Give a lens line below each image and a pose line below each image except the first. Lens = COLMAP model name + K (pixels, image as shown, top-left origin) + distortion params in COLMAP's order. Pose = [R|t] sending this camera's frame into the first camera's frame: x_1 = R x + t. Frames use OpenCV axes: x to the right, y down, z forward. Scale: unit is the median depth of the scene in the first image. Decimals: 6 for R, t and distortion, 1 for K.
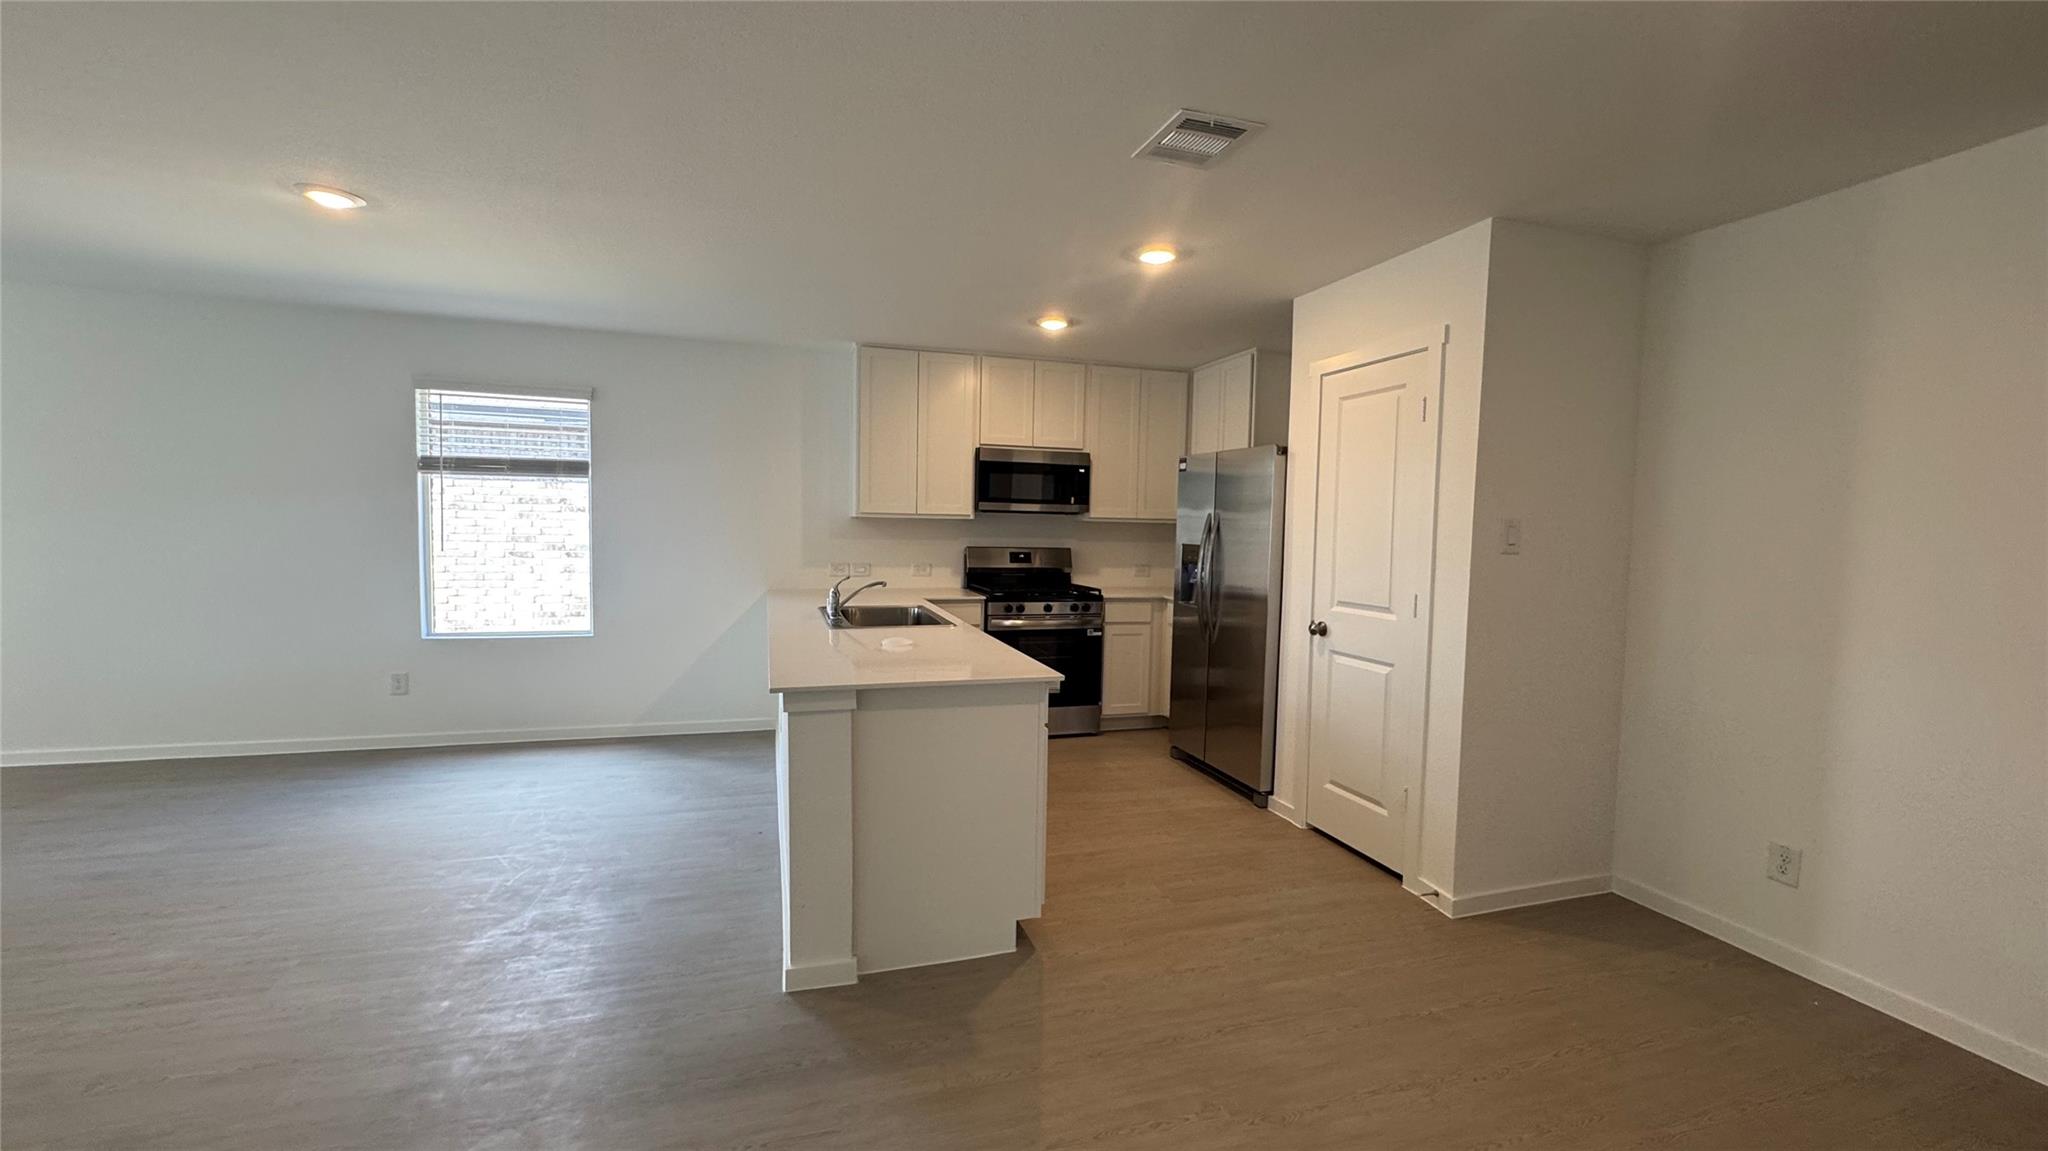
lens RADIAL K [[821.8, 0, 1023.1], [0, 821.8, 571.8], [0, 0, 1]] dist [-0.002869, -0.000640]
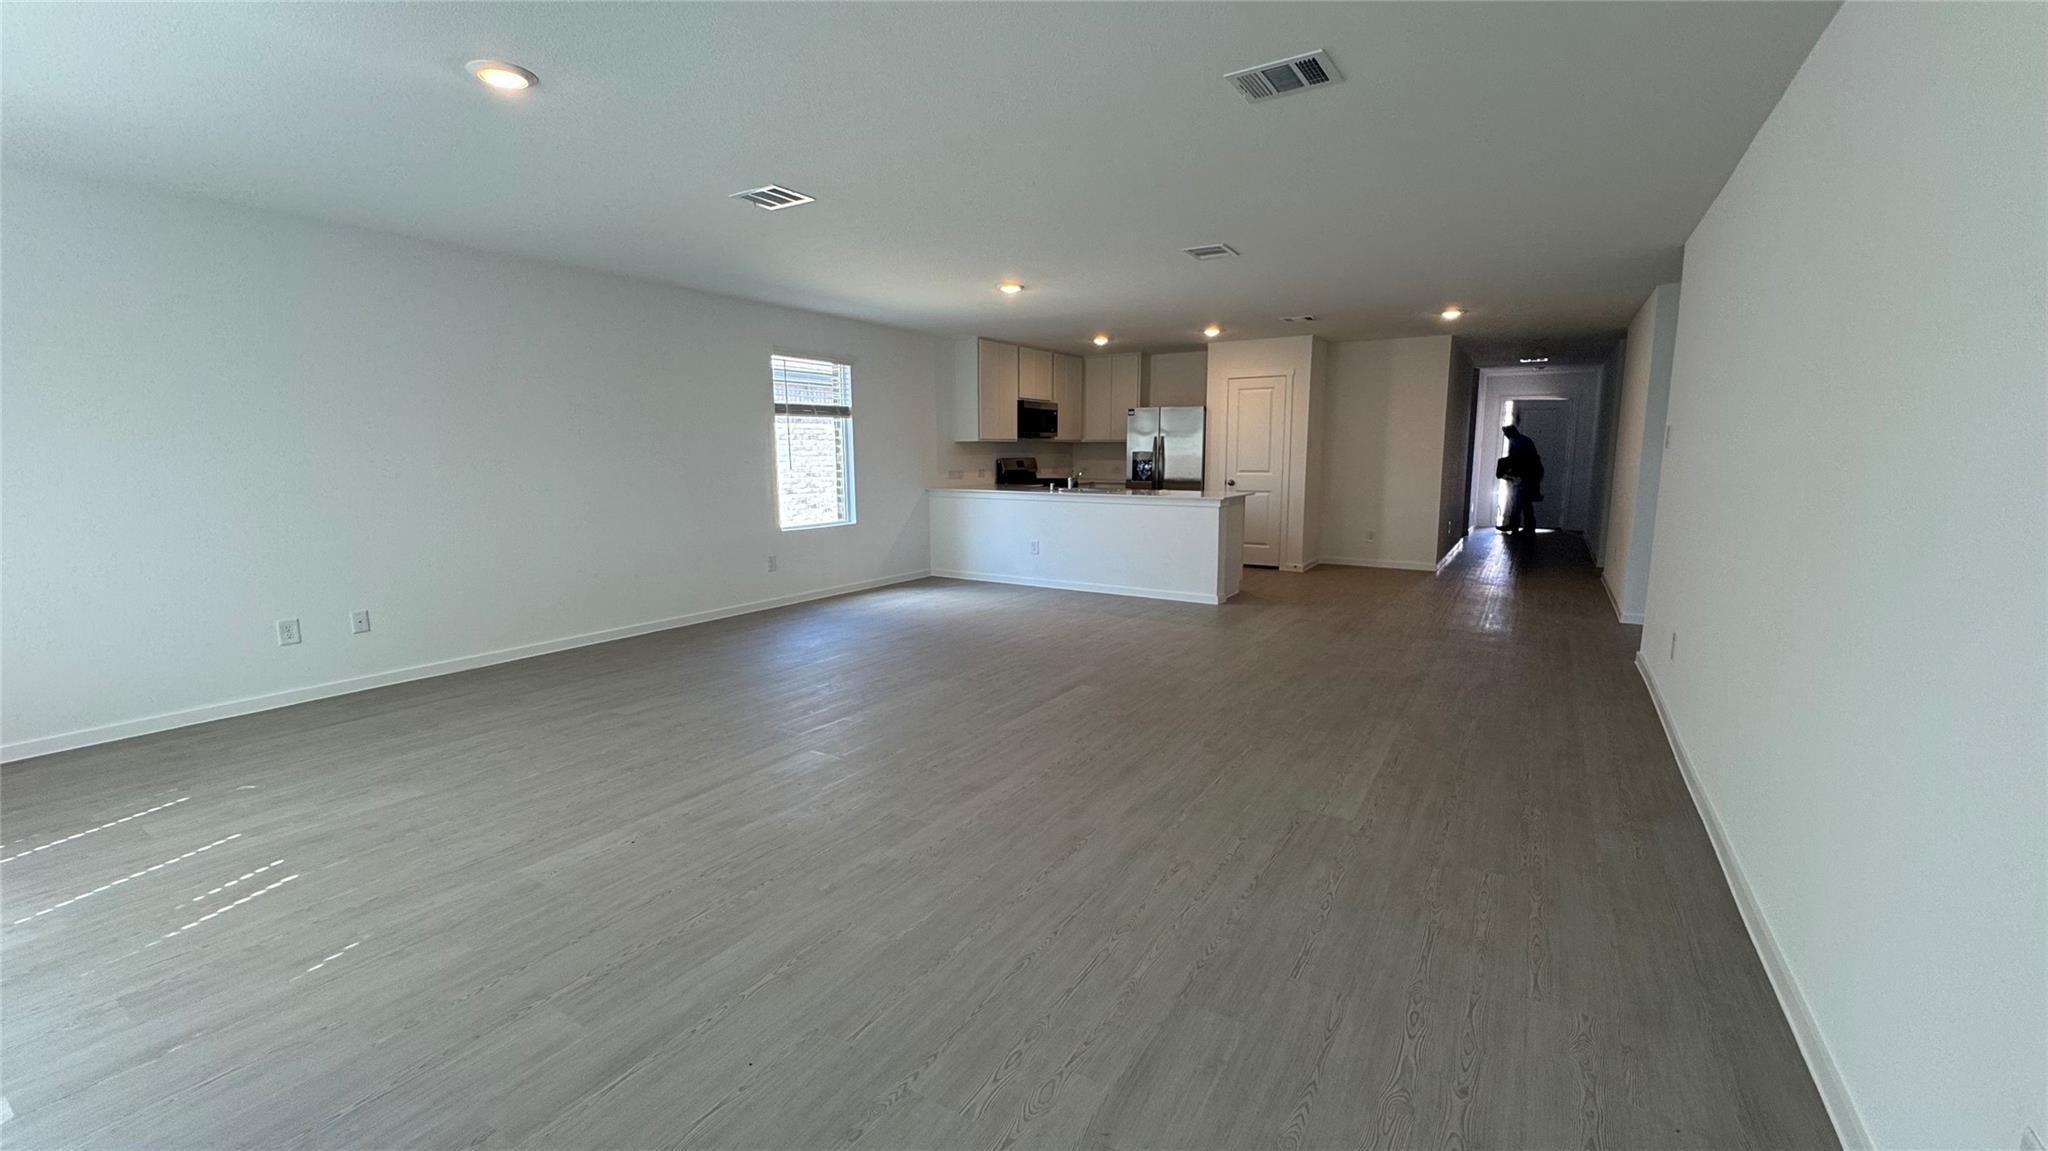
lens RADIAL K [[821.8, 0, 1023.1], [0, 821.8, 571.8], [0, 0, 1]] dist [-0.002869, -0.000640]
pose [[0.758808, -0.119349, 0.640286, -1.351115], [0.059599, 0.991667, 0.114215, 0.011910], [-0.648582, -0.048507, 0.759598, -0.381350]]
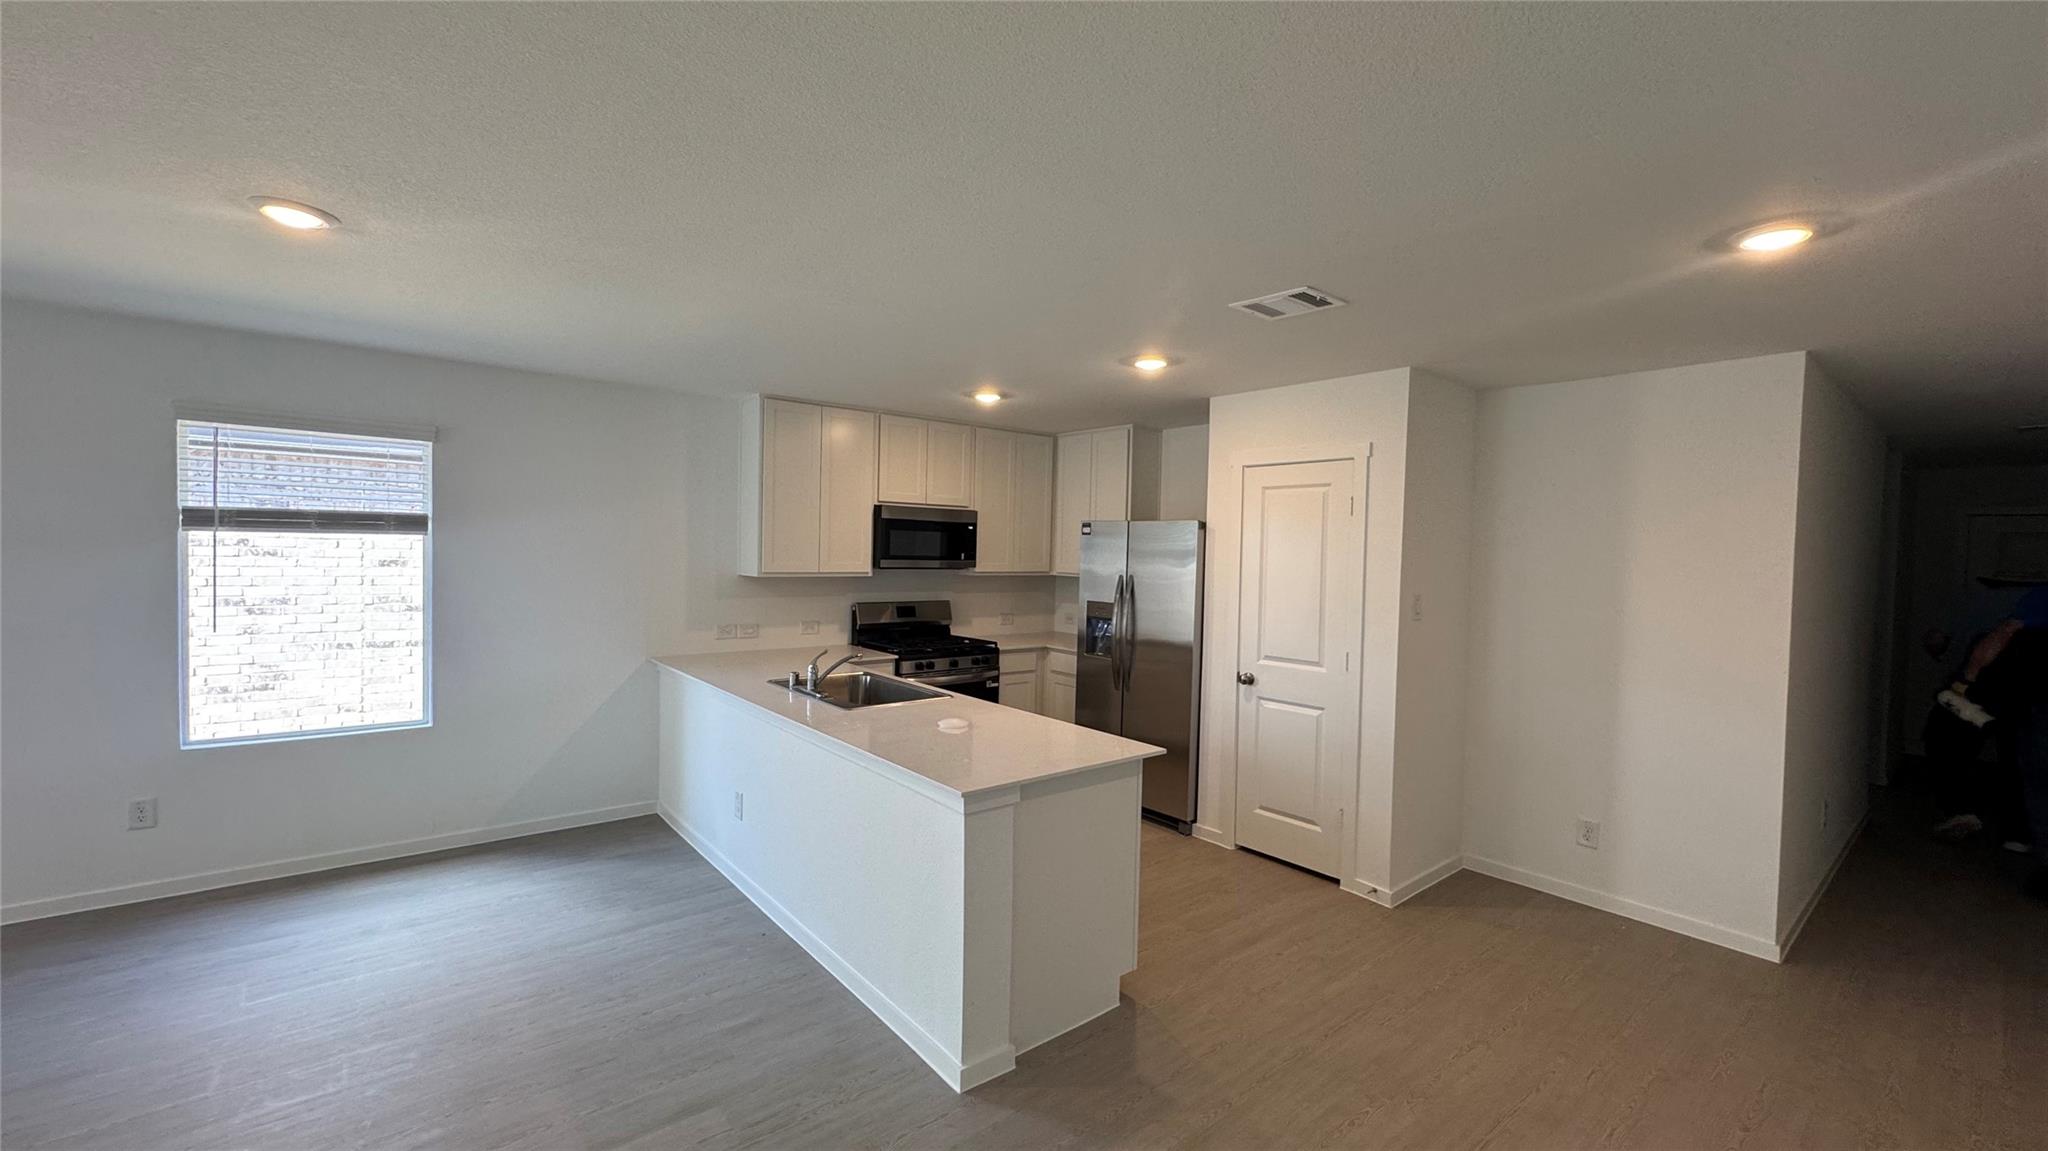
lens RADIAL K [[821.8, 0, 1023.1], [0, 821.8, 571.8], [0, 0, 1]] dist [-0.002869, -0.000640]
pose [[0.926567, -0.009427, 0.376011, -0.299840], [0.018014, 0.999651, -0.019328, -0.053271], [-0.375698, 0.024682, 0.926413, 0.012767]]
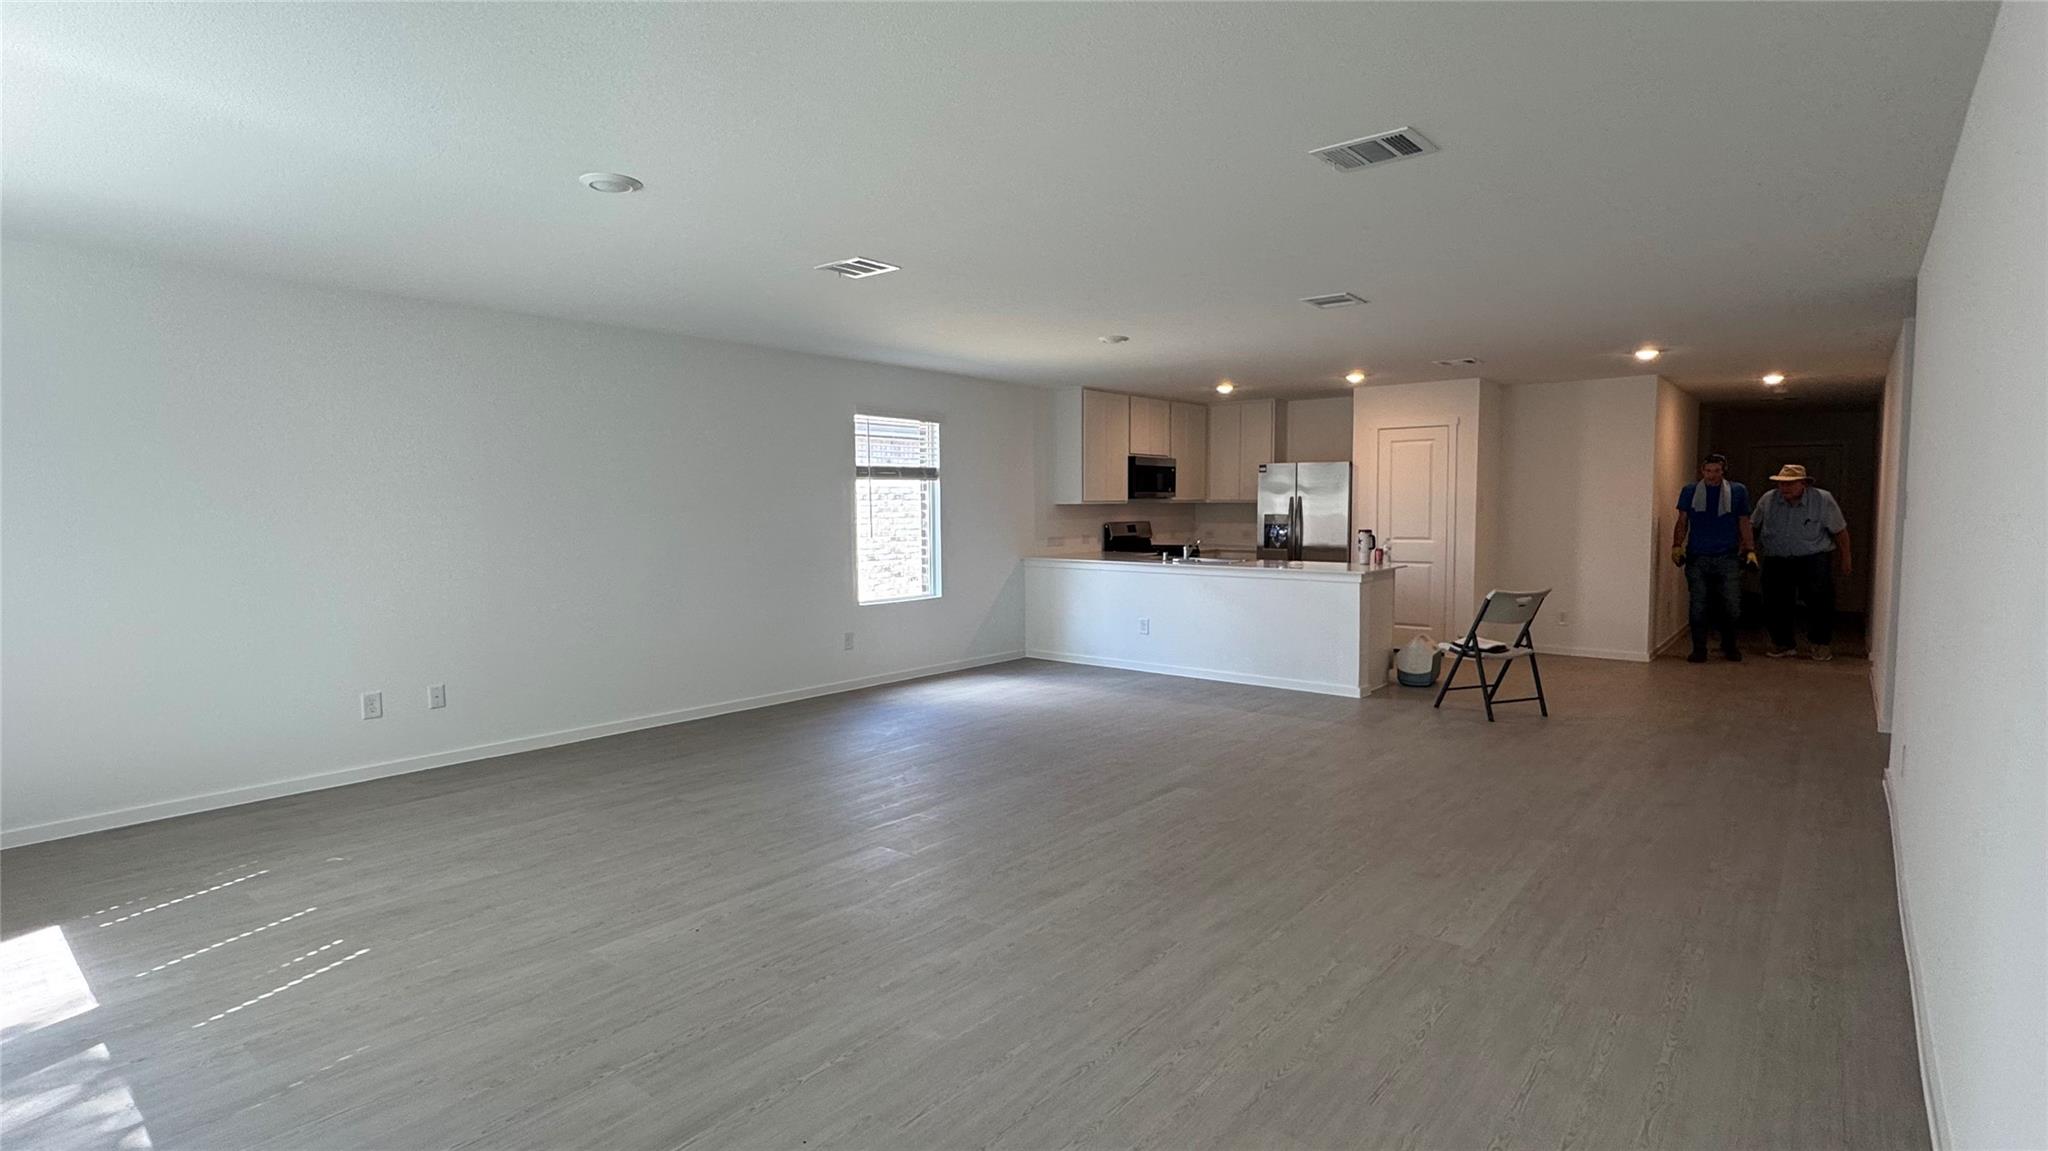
lens RADIAL K [[993.5, 0, 1024.0], [0, 993.5, 575.5], [0, 0, 1]] dist [-0.001629, -0.000462]
pose [[0.834802, -0.065932, 0.546588, -1.382594], [0.057427, 0.997816, 0.032653, -0.003374], [-0.547547, 0.004130, 0.836765, -0.470796]]
